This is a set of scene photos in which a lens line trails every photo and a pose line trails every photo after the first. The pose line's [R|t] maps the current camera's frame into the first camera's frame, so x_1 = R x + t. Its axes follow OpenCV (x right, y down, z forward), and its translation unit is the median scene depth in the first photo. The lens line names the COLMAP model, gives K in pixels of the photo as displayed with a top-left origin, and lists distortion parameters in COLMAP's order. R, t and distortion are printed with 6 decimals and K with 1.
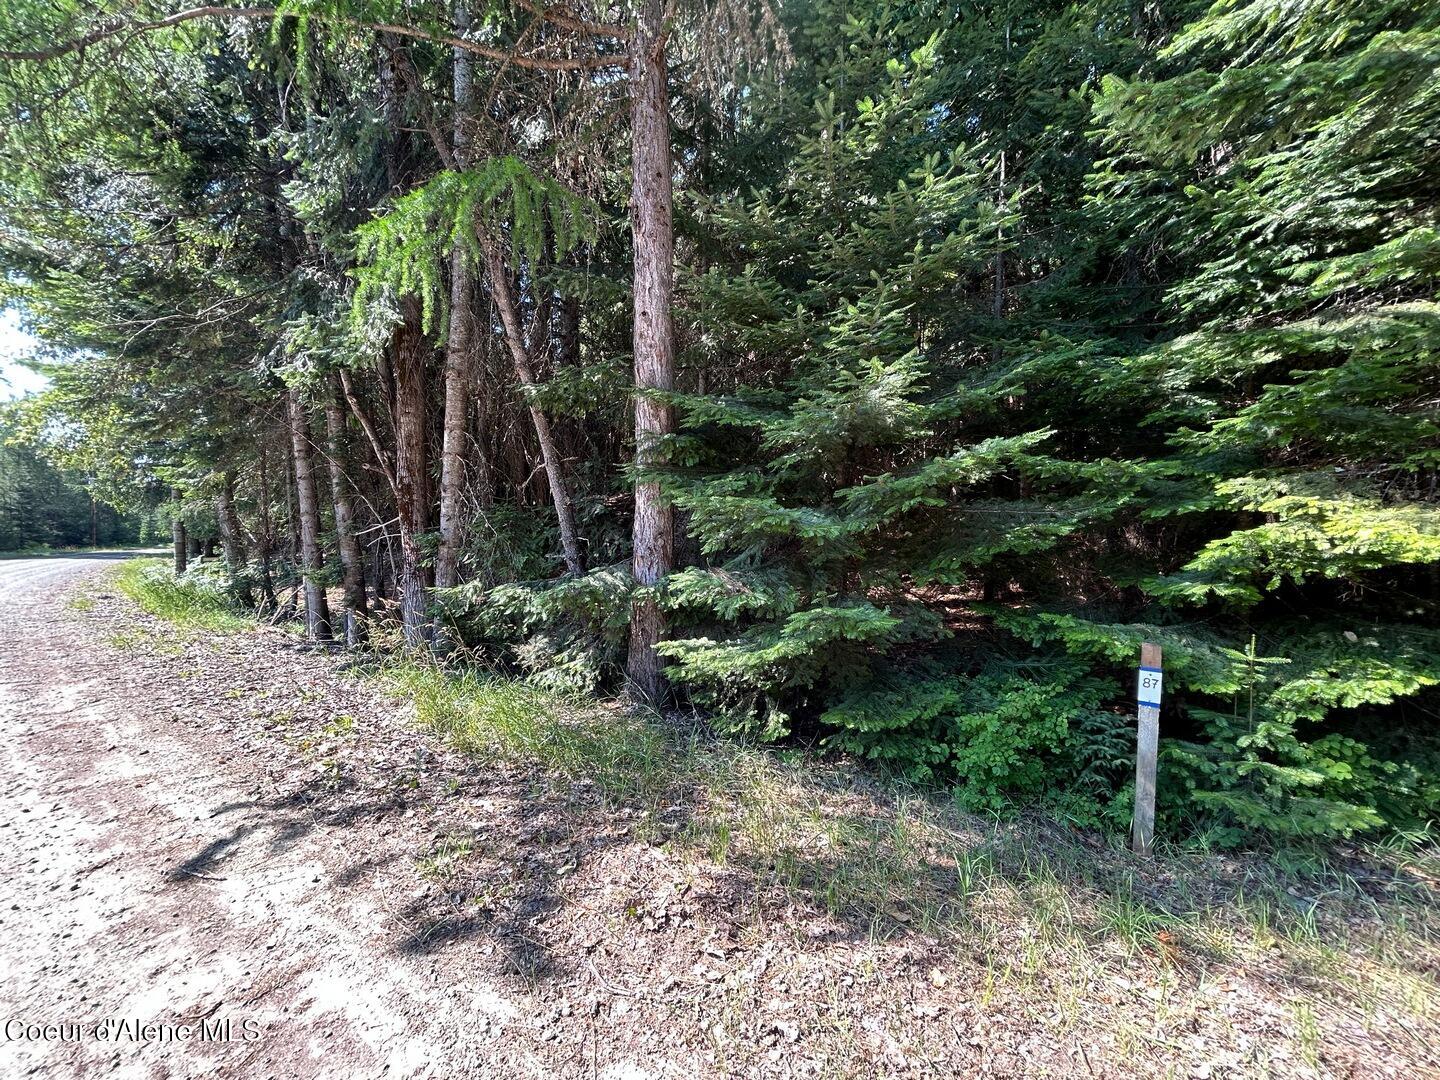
lens RADIAL K [[579.4, 0, 721.3], [0, 579.4, 539.4], [0, 0, 1]] dist [0.002392, -0.000270]
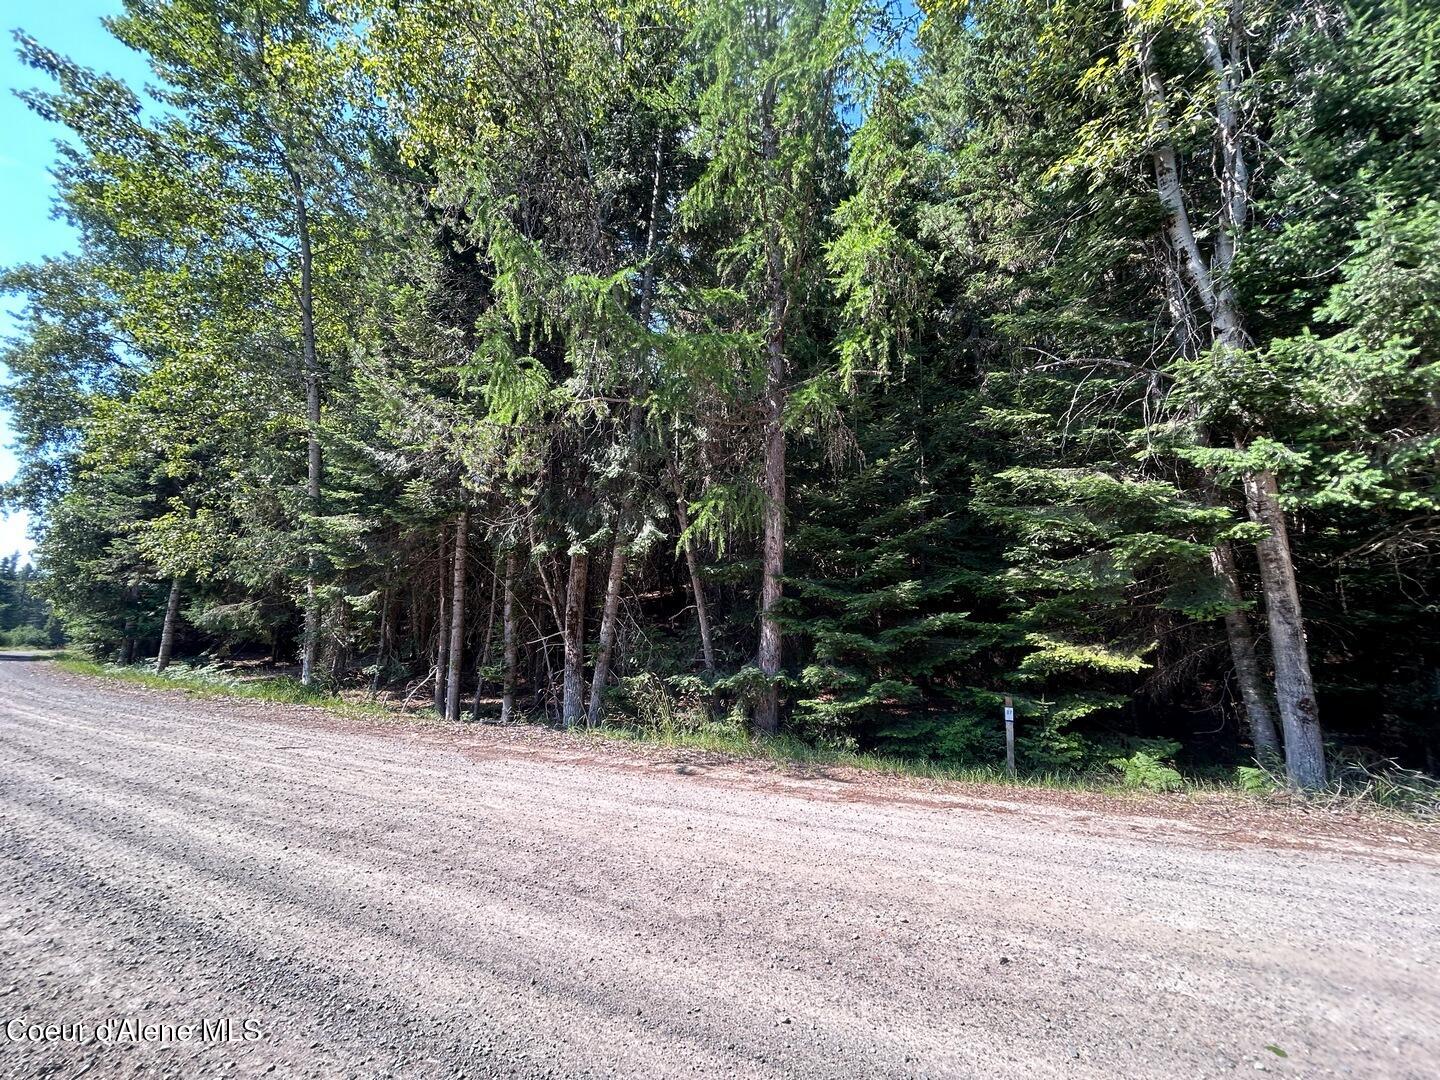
lens RADIAL K [[579.4, 0, 719.1], [0, 579.4, 542.4], [0, 0, 1]] dist [0.002392, -0.000270]
pose [[0.983367, 0.058371, 0.171996, -0.872150], [-0.023870, 0.980273, -0.196202, 0.036978], [-0.180055, 0.188833, 0.965361, -1.201175]]
